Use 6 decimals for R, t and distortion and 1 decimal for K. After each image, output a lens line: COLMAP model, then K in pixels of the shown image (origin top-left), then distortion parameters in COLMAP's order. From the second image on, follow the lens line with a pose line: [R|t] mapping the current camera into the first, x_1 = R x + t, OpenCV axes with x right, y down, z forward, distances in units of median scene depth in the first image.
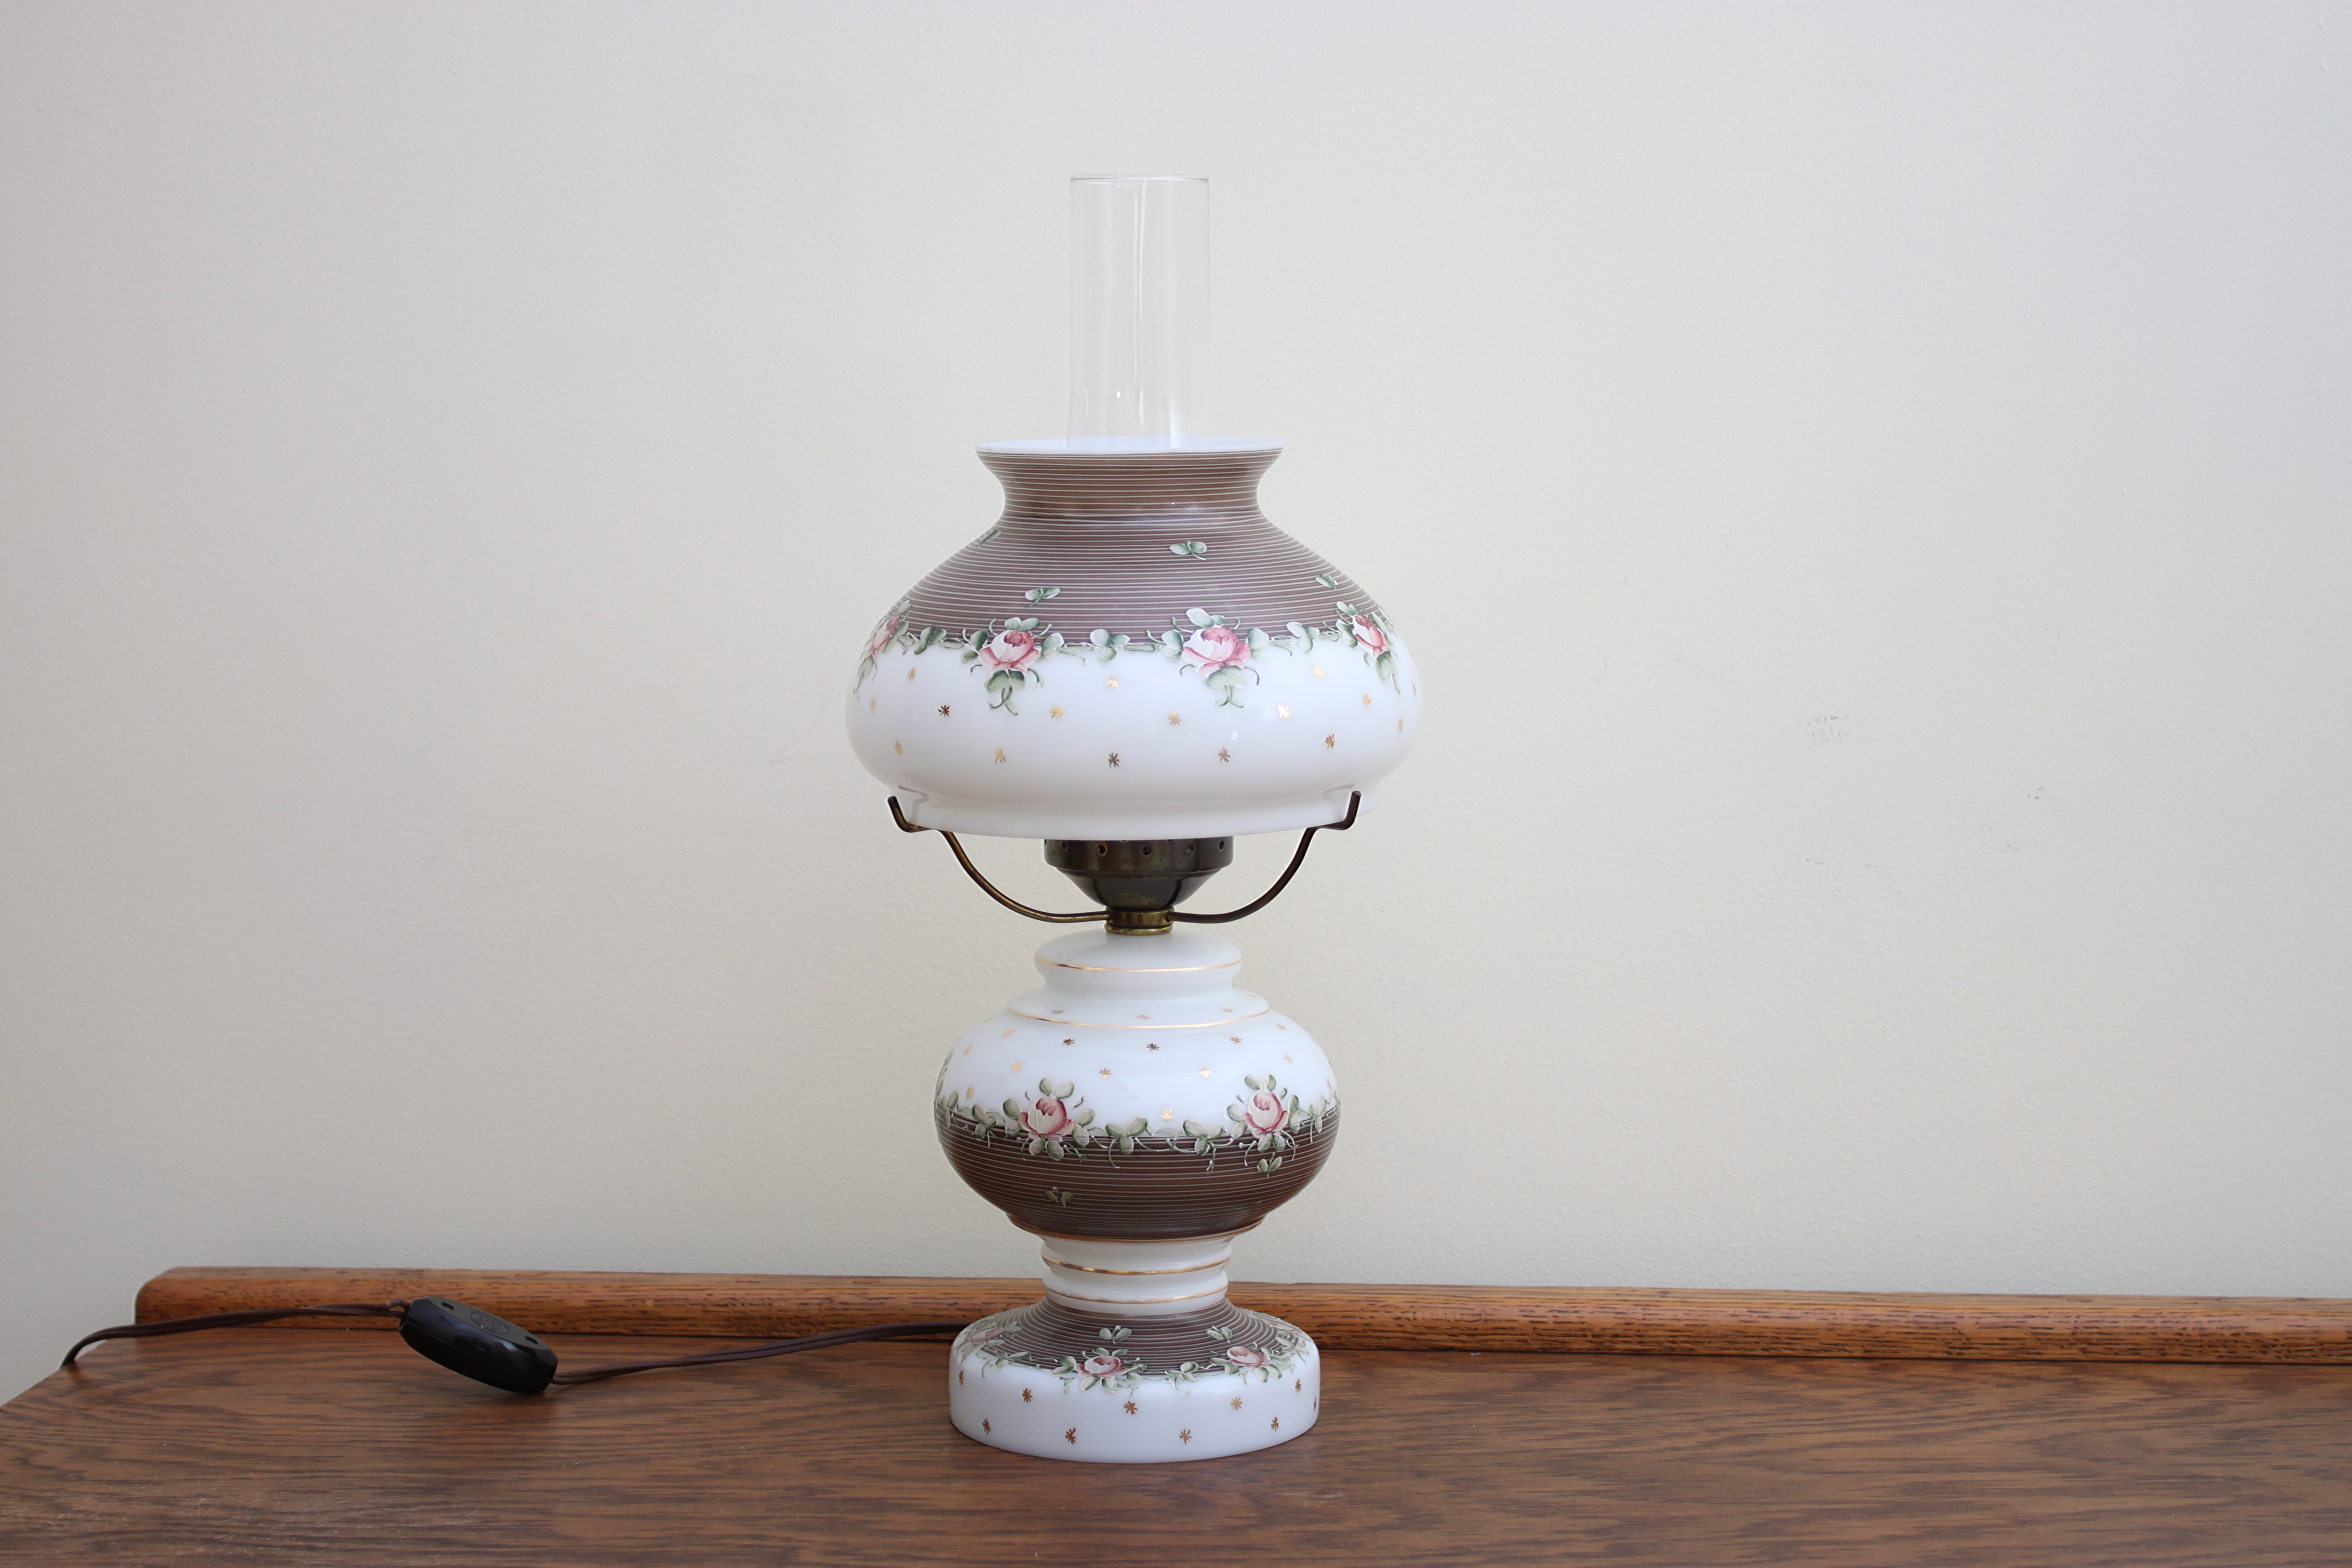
lens RADIAL K [[4048.4, 0, 1176.0], [0, 4048.4, 784.0], [0, 0, 1]] dist [0.003497, 0.004613]
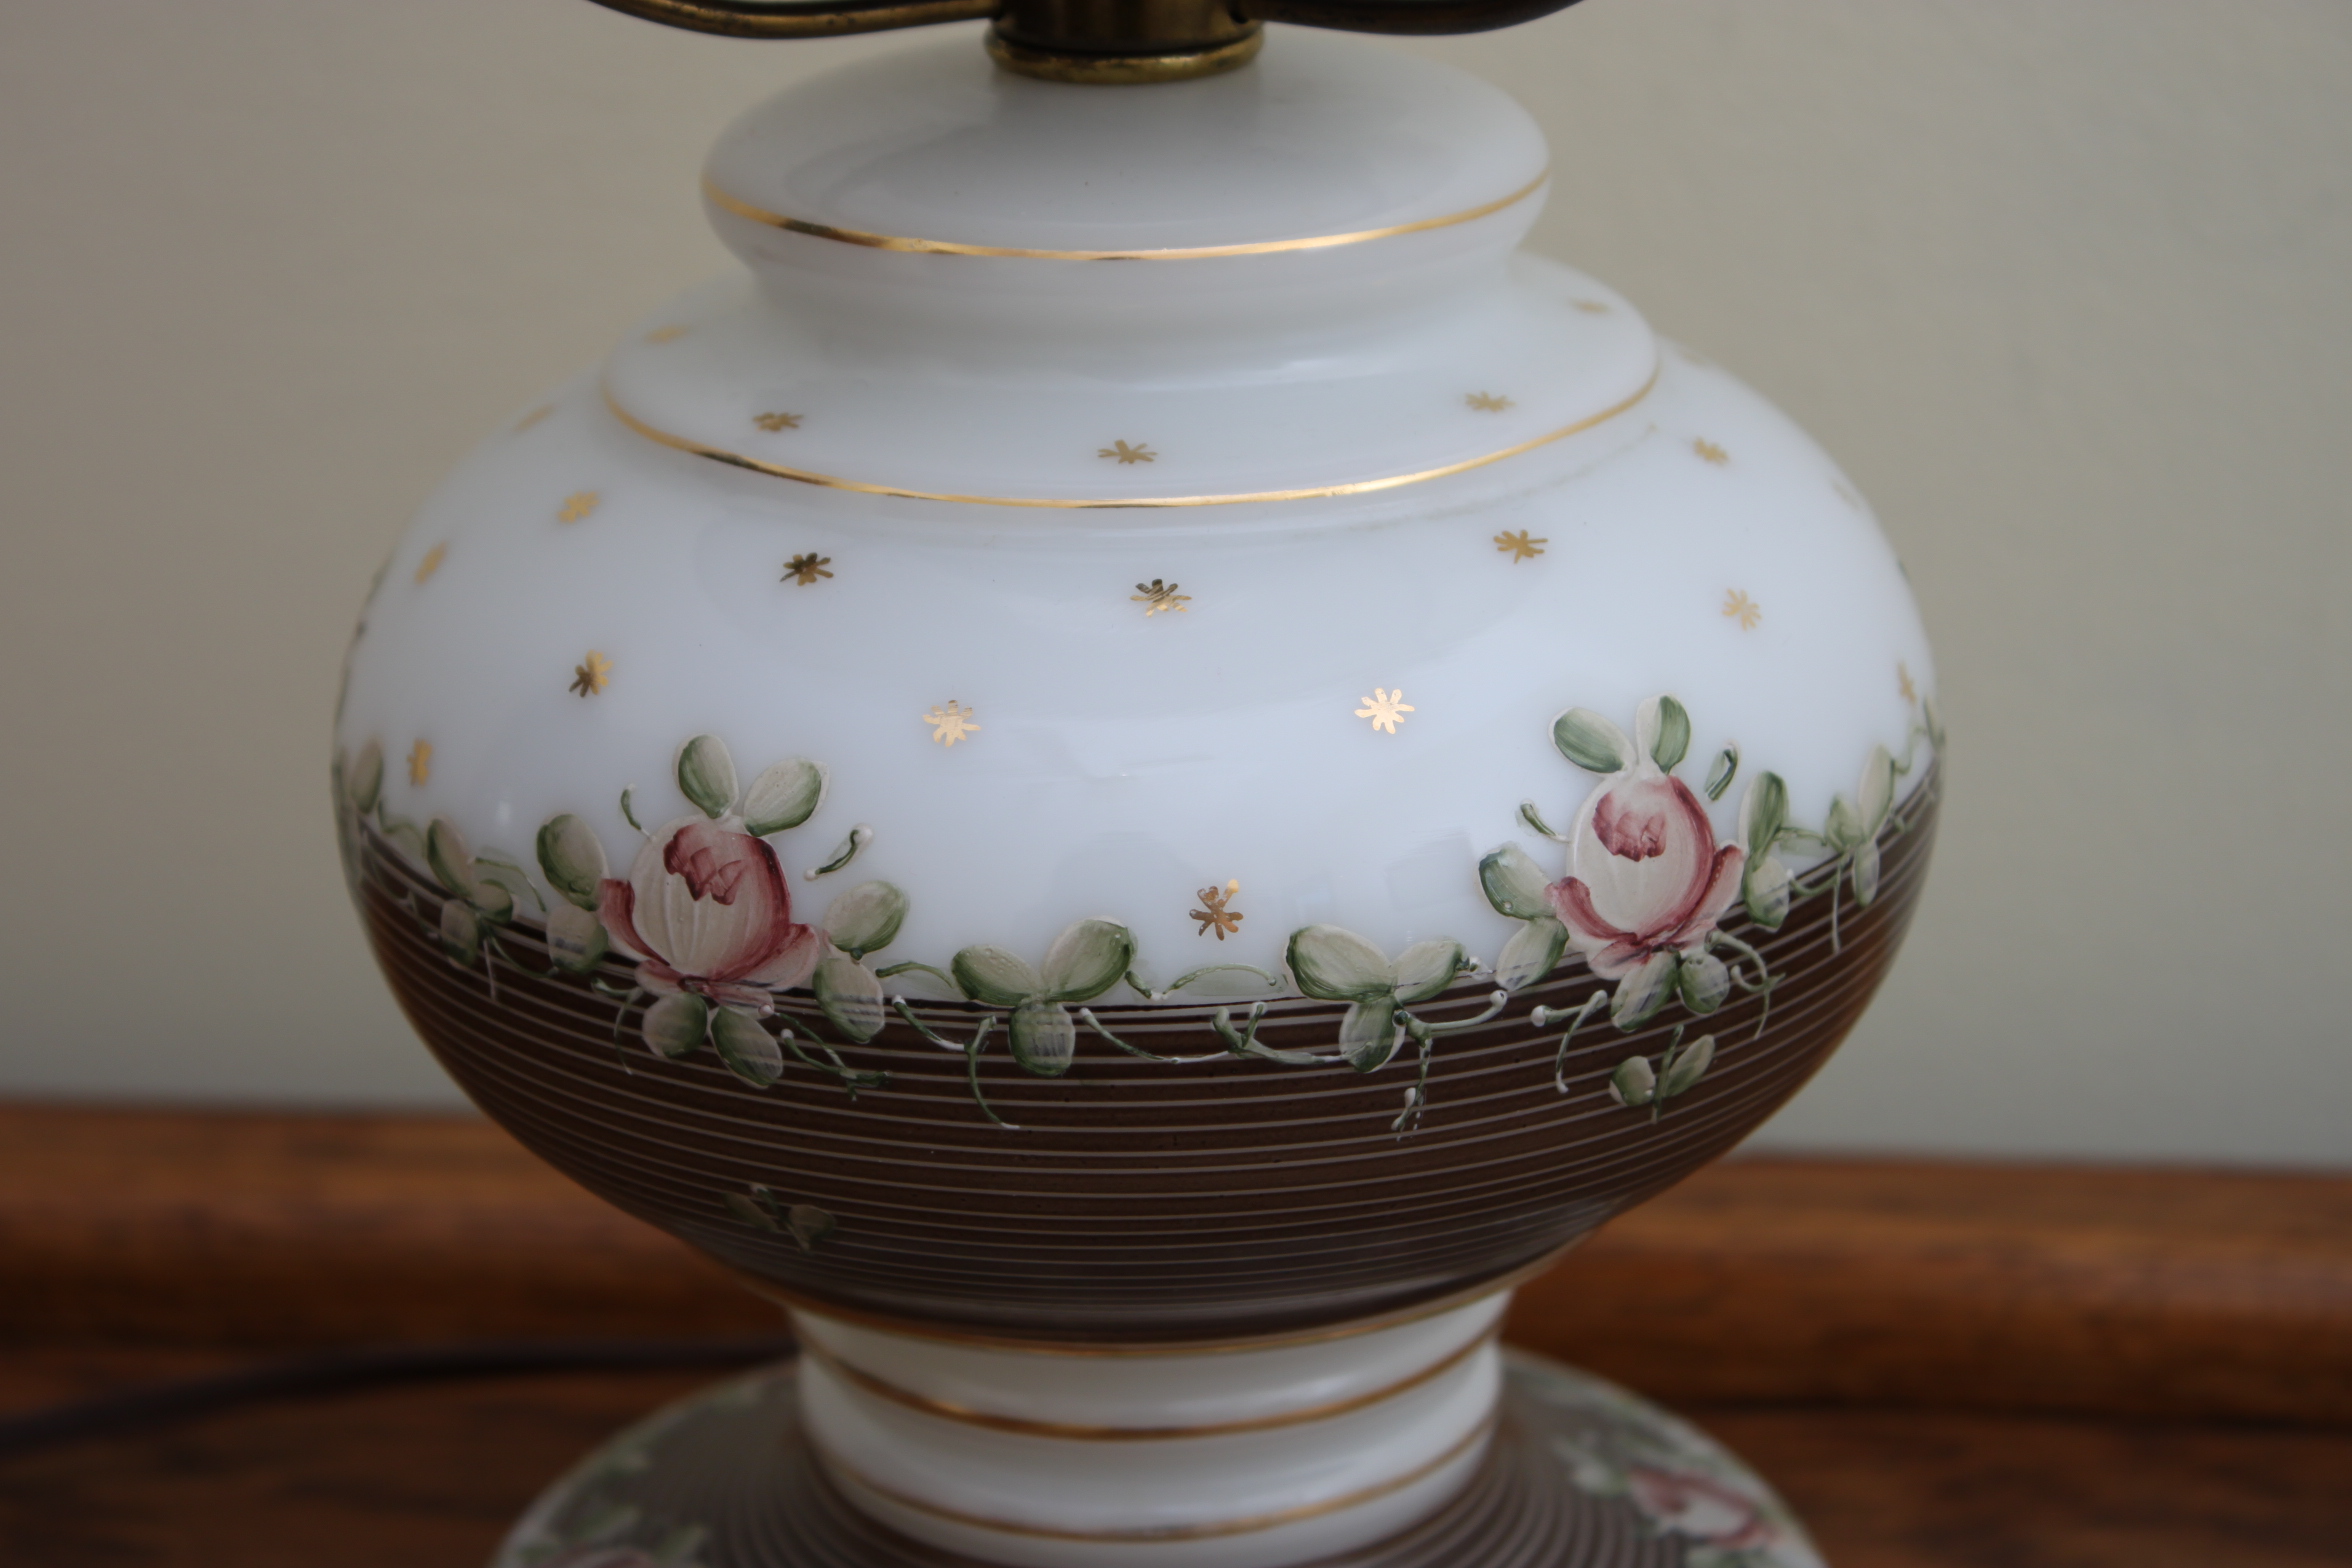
lens RADIAL K [[5427.9, 0, 1176.0], [0, 5427.9, 784.0], [0, 0, 1]] dist [0.070434, -0.125614]
pose [[0.998028, -0.003161, -0.062687, 0.014725], [0.017742, 0.972208, 0.233446, 0.002390], [0.060207, -0.234098, 0.970347, 0.692559]]
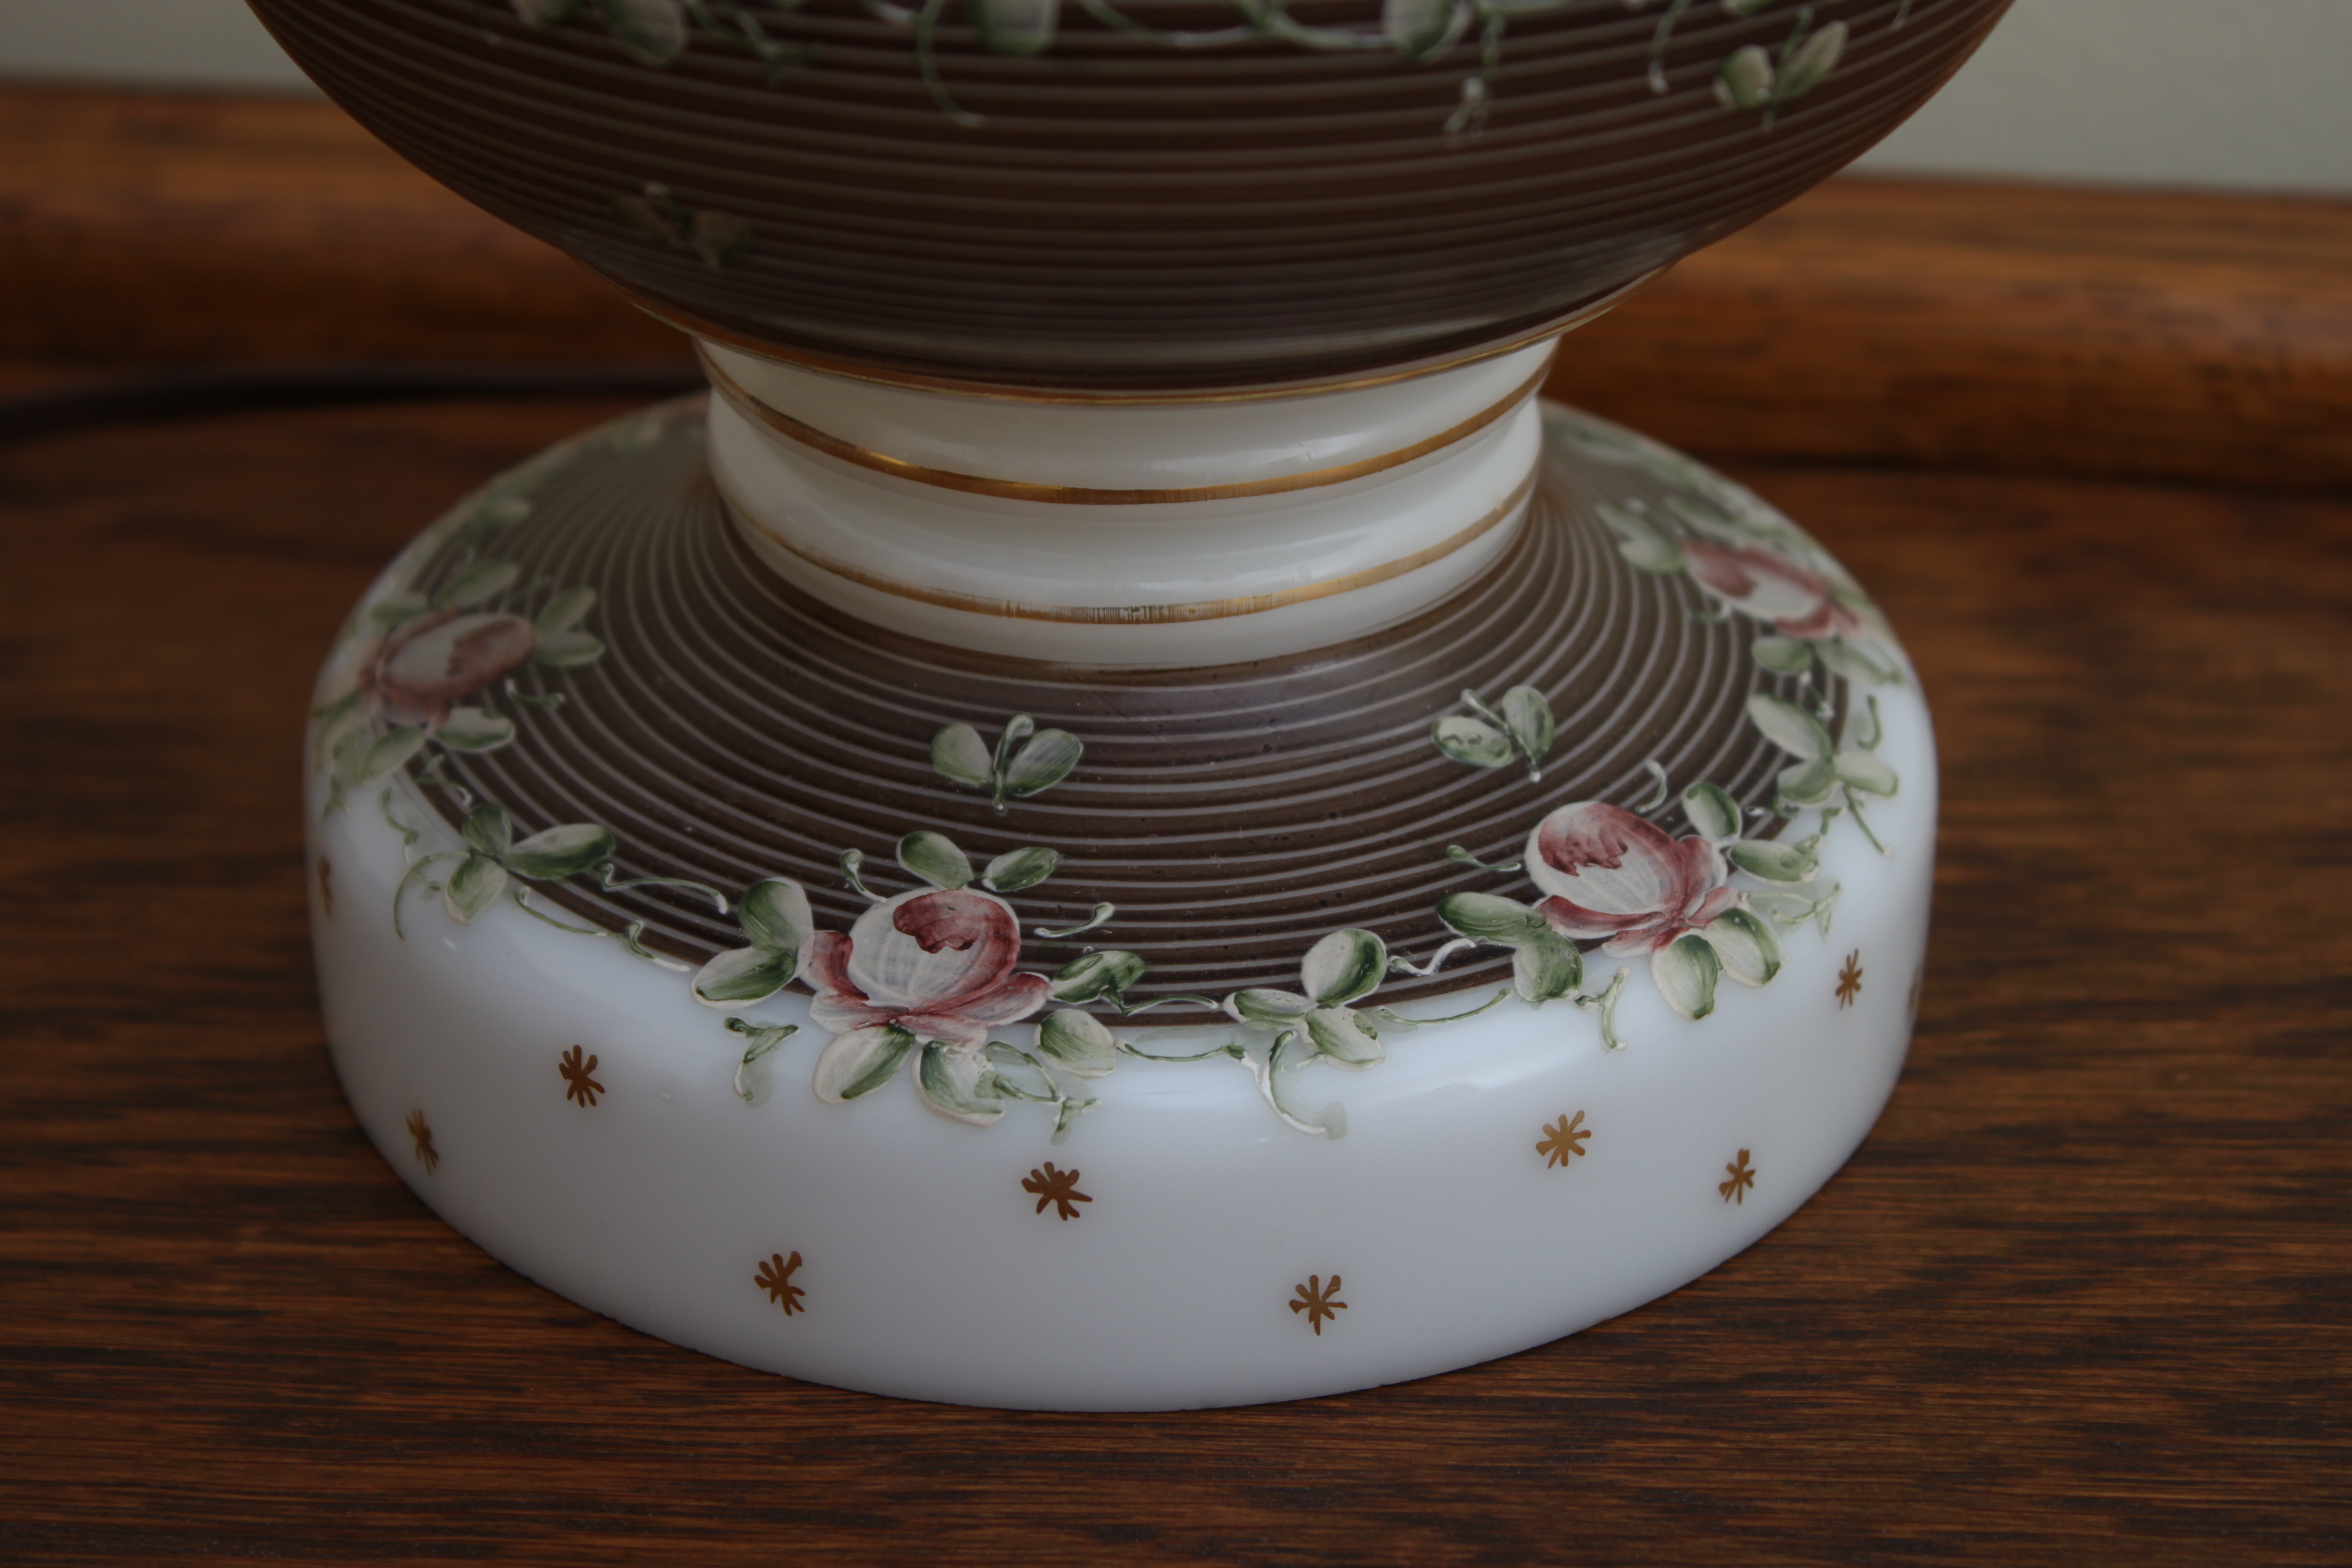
lens RADIAL K [[5427.9, 0, 1176.0], [0, 5427.9, 784.0], [0, 0, 1]] dist [0.070434, -0.125614]
pose [[0.998577, 0.026761, -0.046136, 0.007389], [-0.005779, 0.914205, 0.405211, 0.020897], [0.053022, -0.404367, 0.913058, 0.750434]]
